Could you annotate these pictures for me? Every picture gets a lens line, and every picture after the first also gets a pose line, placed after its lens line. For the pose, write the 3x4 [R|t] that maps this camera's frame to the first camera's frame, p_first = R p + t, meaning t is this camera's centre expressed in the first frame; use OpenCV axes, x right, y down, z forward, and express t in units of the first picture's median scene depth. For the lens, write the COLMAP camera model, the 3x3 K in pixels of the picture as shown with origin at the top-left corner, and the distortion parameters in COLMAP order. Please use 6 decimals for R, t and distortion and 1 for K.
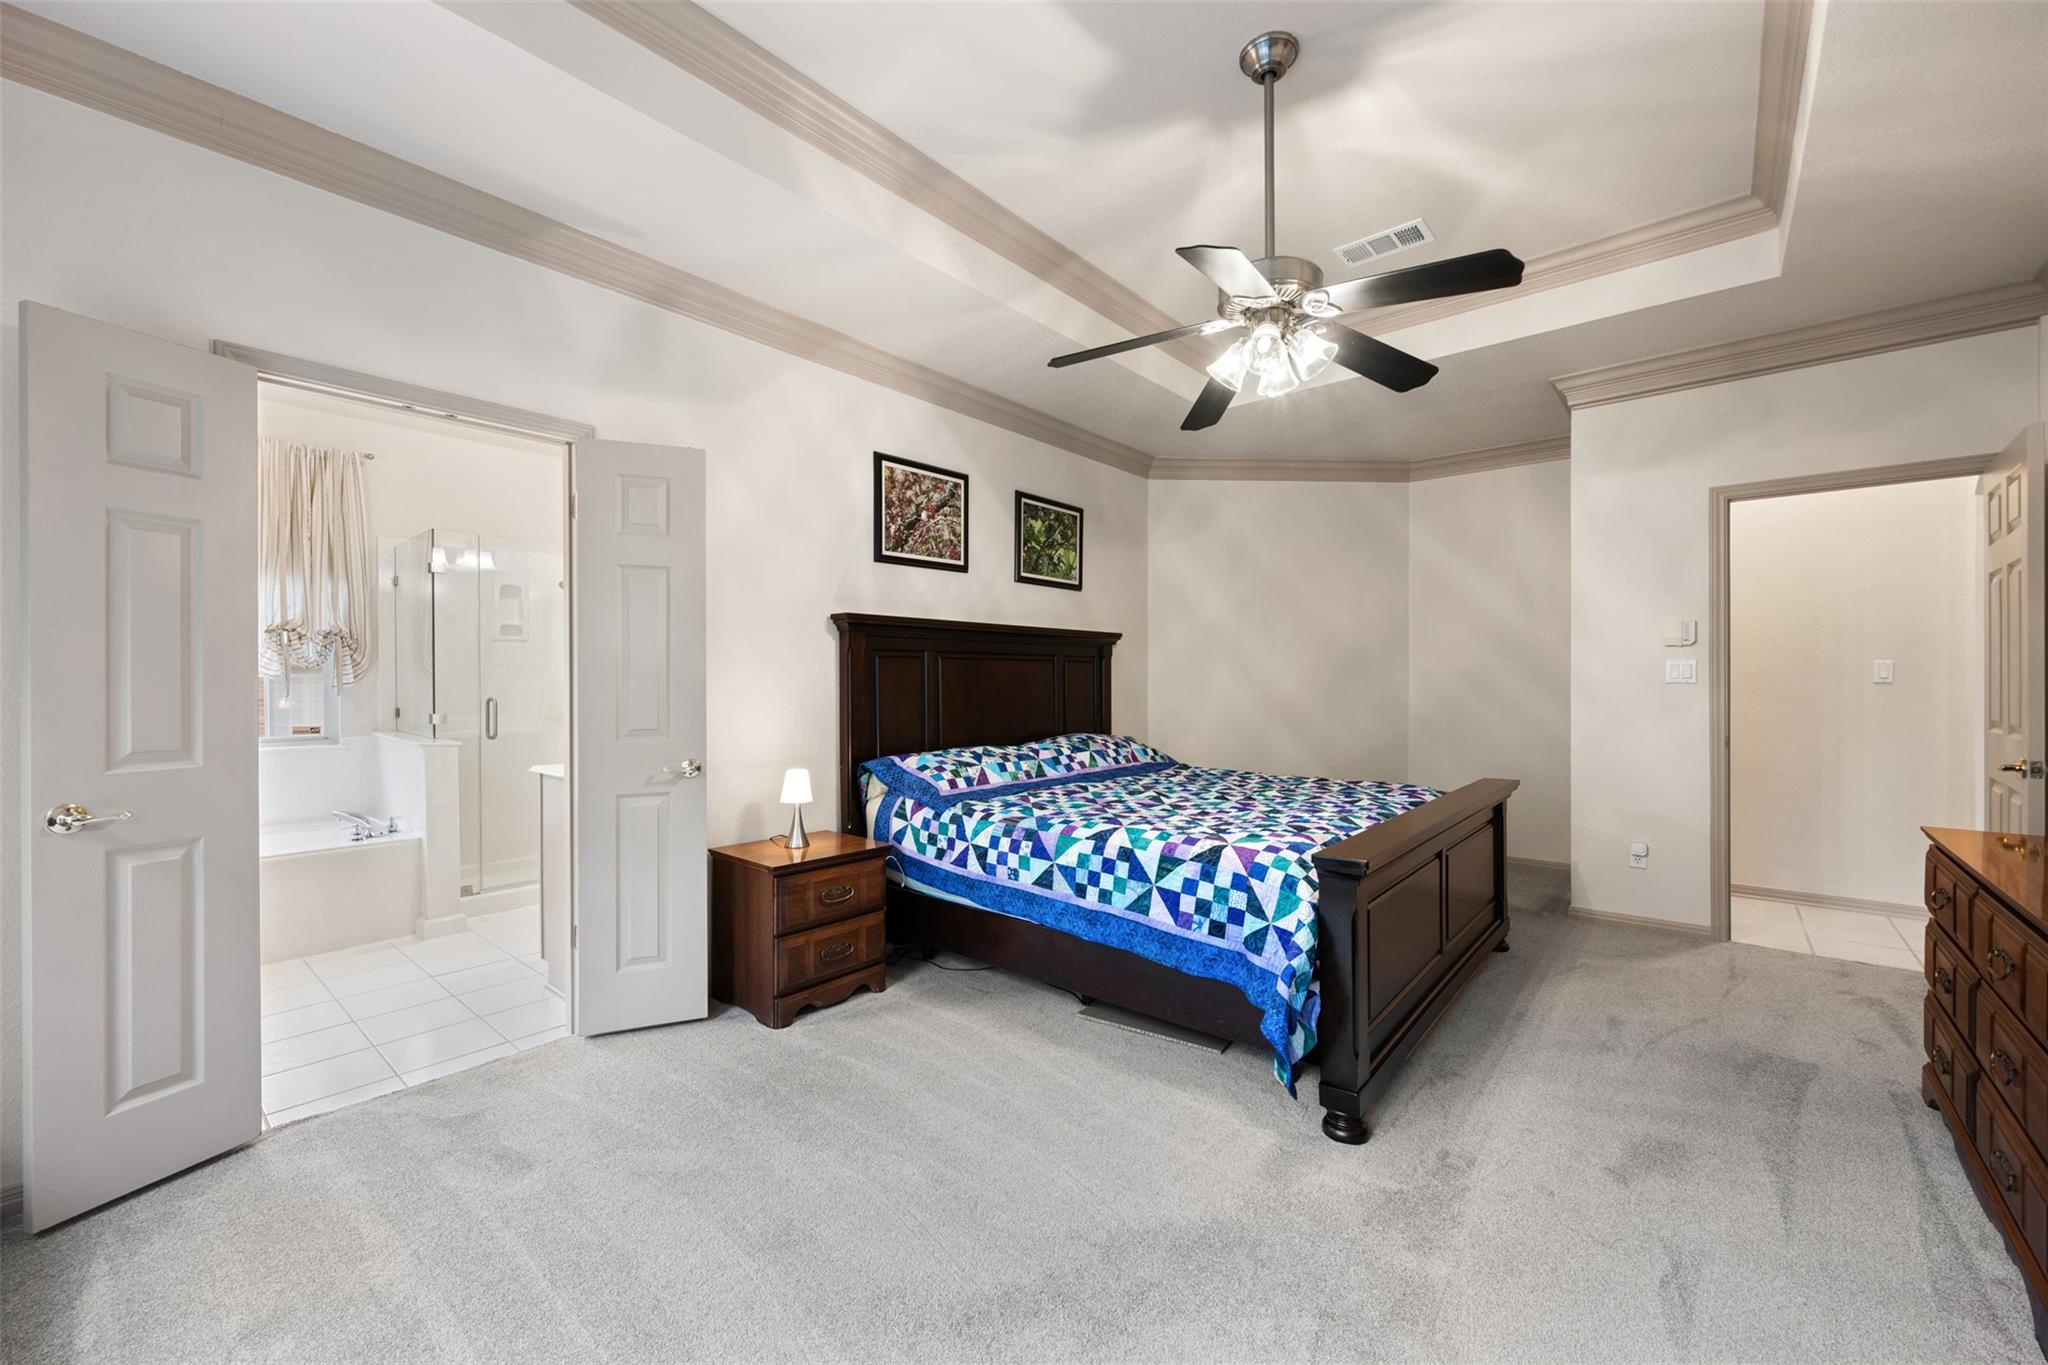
lens RADIAL K [[817.0, 0, 1027.9], [0, 817.0, 683.2], [0, 0, 1]] dist [-0.003418, 0.000330]
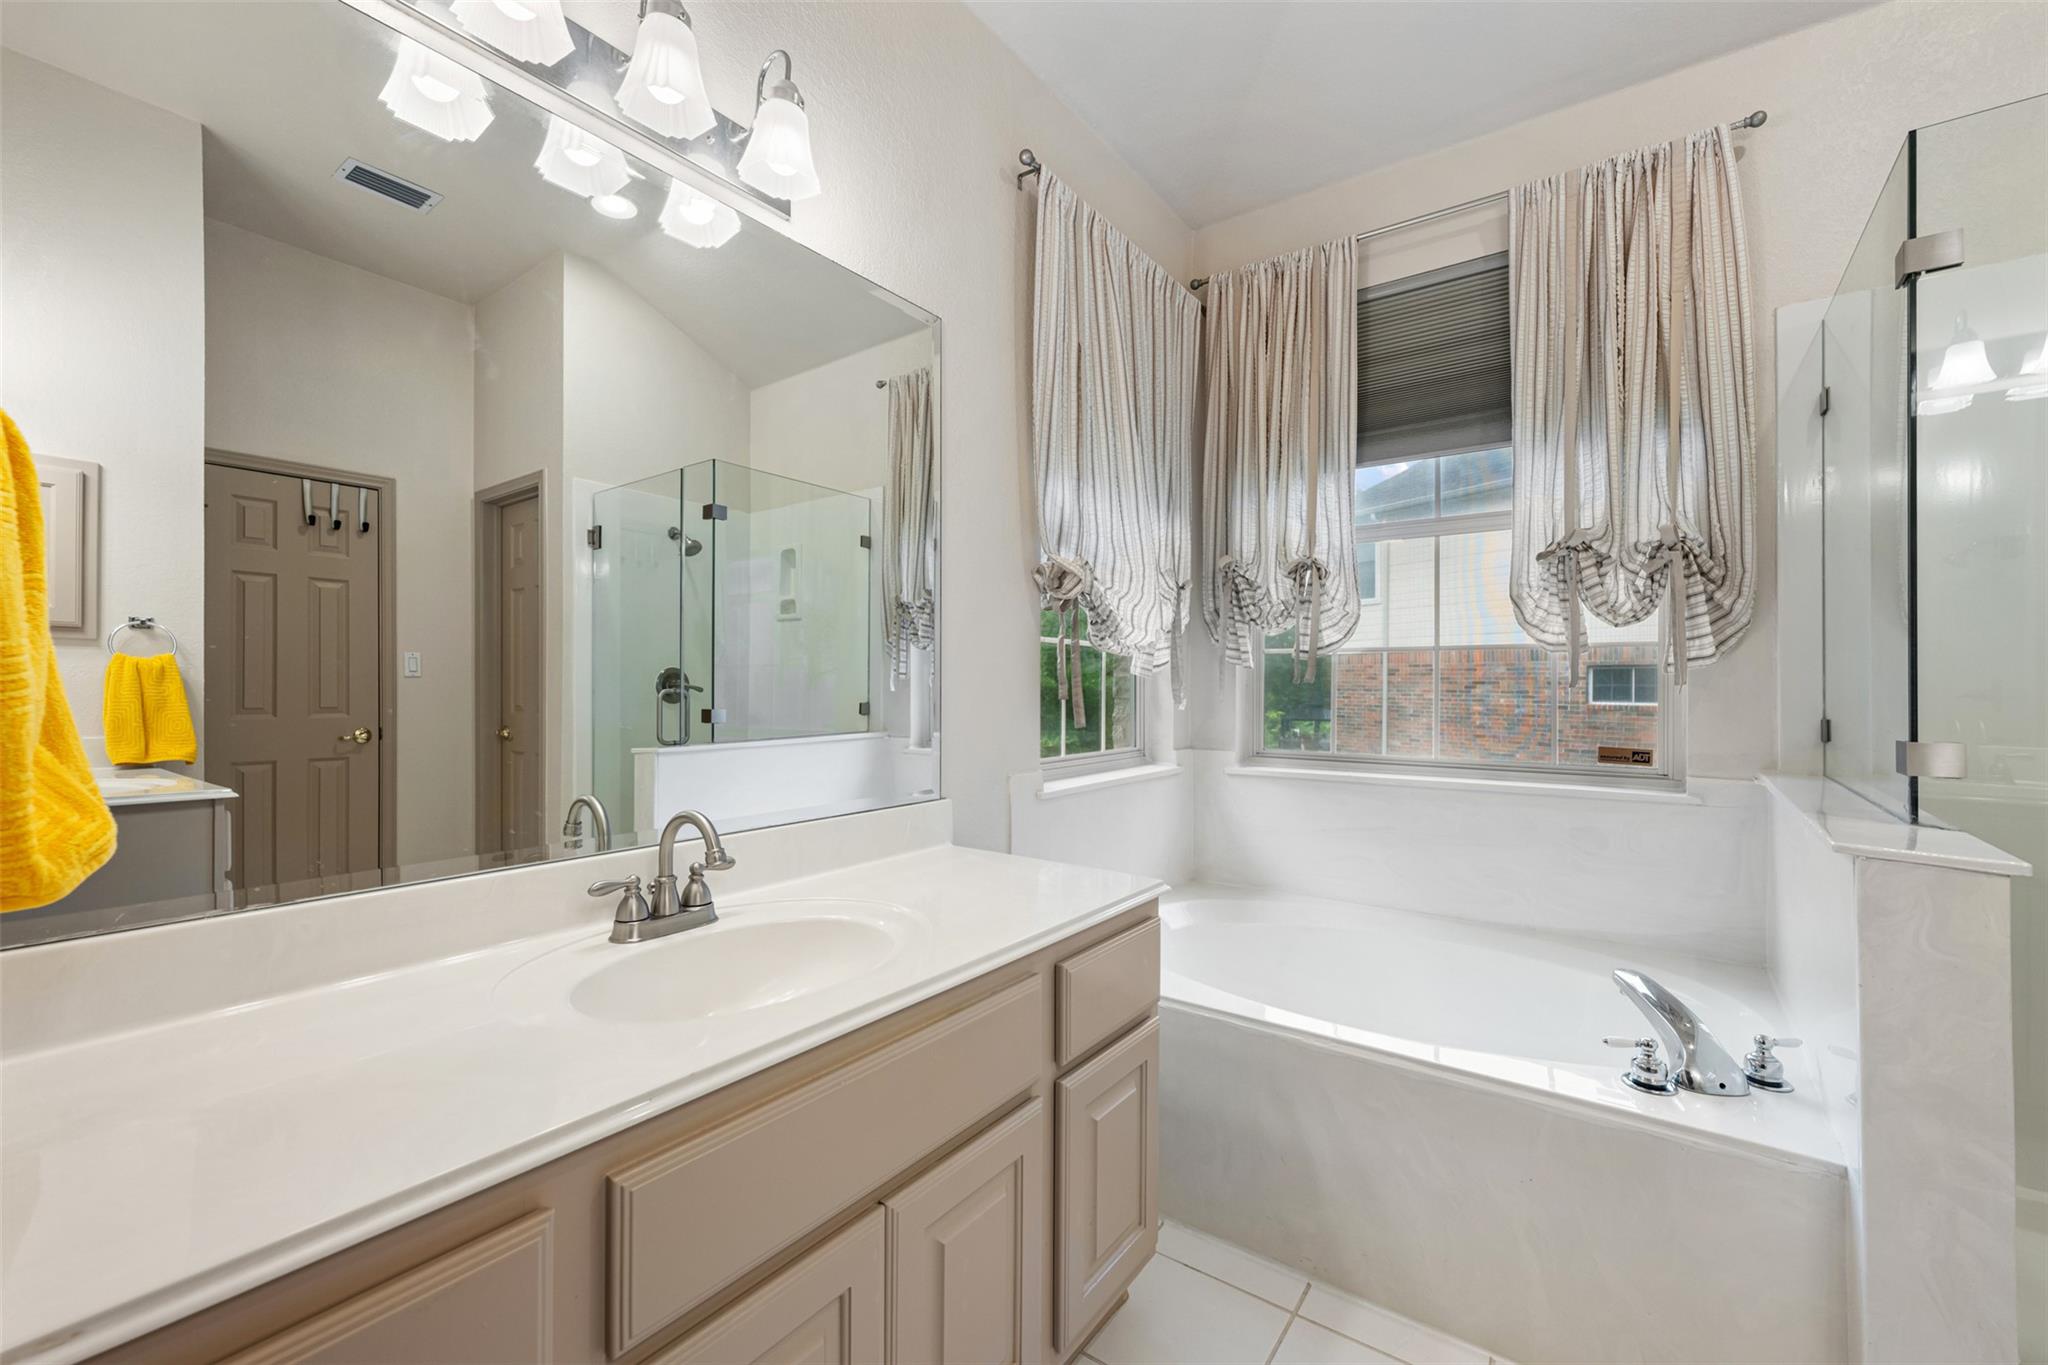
lens RADIAL K [[834.5, 0, 1020.5], [0, 834.5, 680.2], [0, 0, 1]] dist [-0.001643, -0.000059]
pose [[0.075798, -0.004451, -0.997113, -0.249496], [-0.011780, 0.999916, -0.005359, 0.011652], [0.997054, 0.012152, 0.075740, 0.362091]]
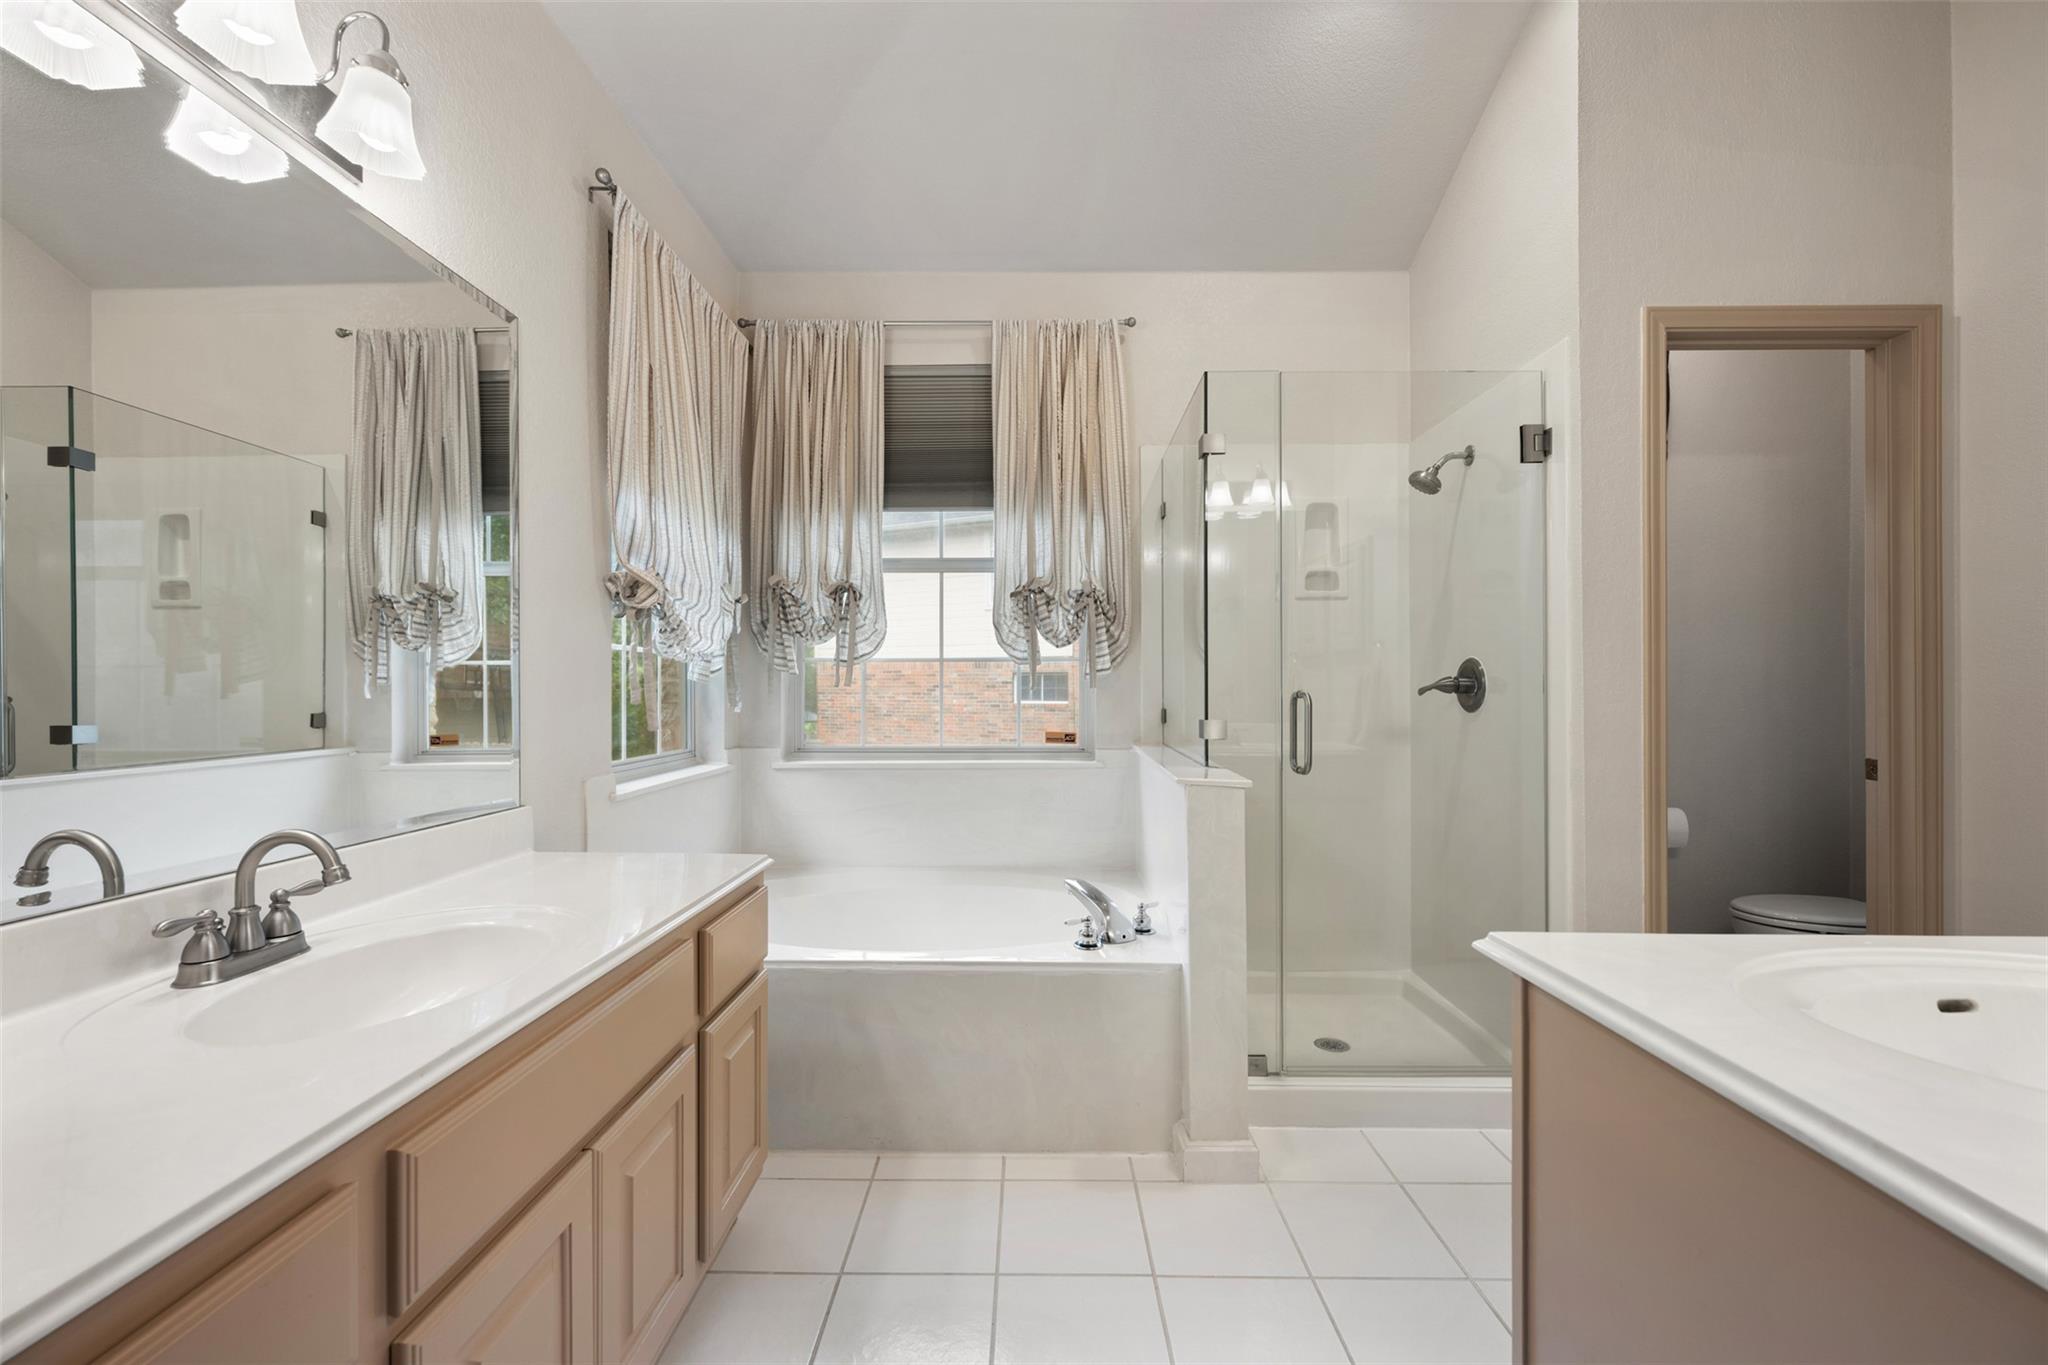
lens RADIAL K [[817.0, 0, 1016.5], [0, 817.0, 686.2], [0, 0, 1]] dist [-0.003418, 0.000330]
pose [[0.635006, -0.003164, -0.772501, -0.221132], [-0.005398, 0.999949, -0.008534, 0.011951], [0.772489, 0.009589, 0.634956, 0.316635]]
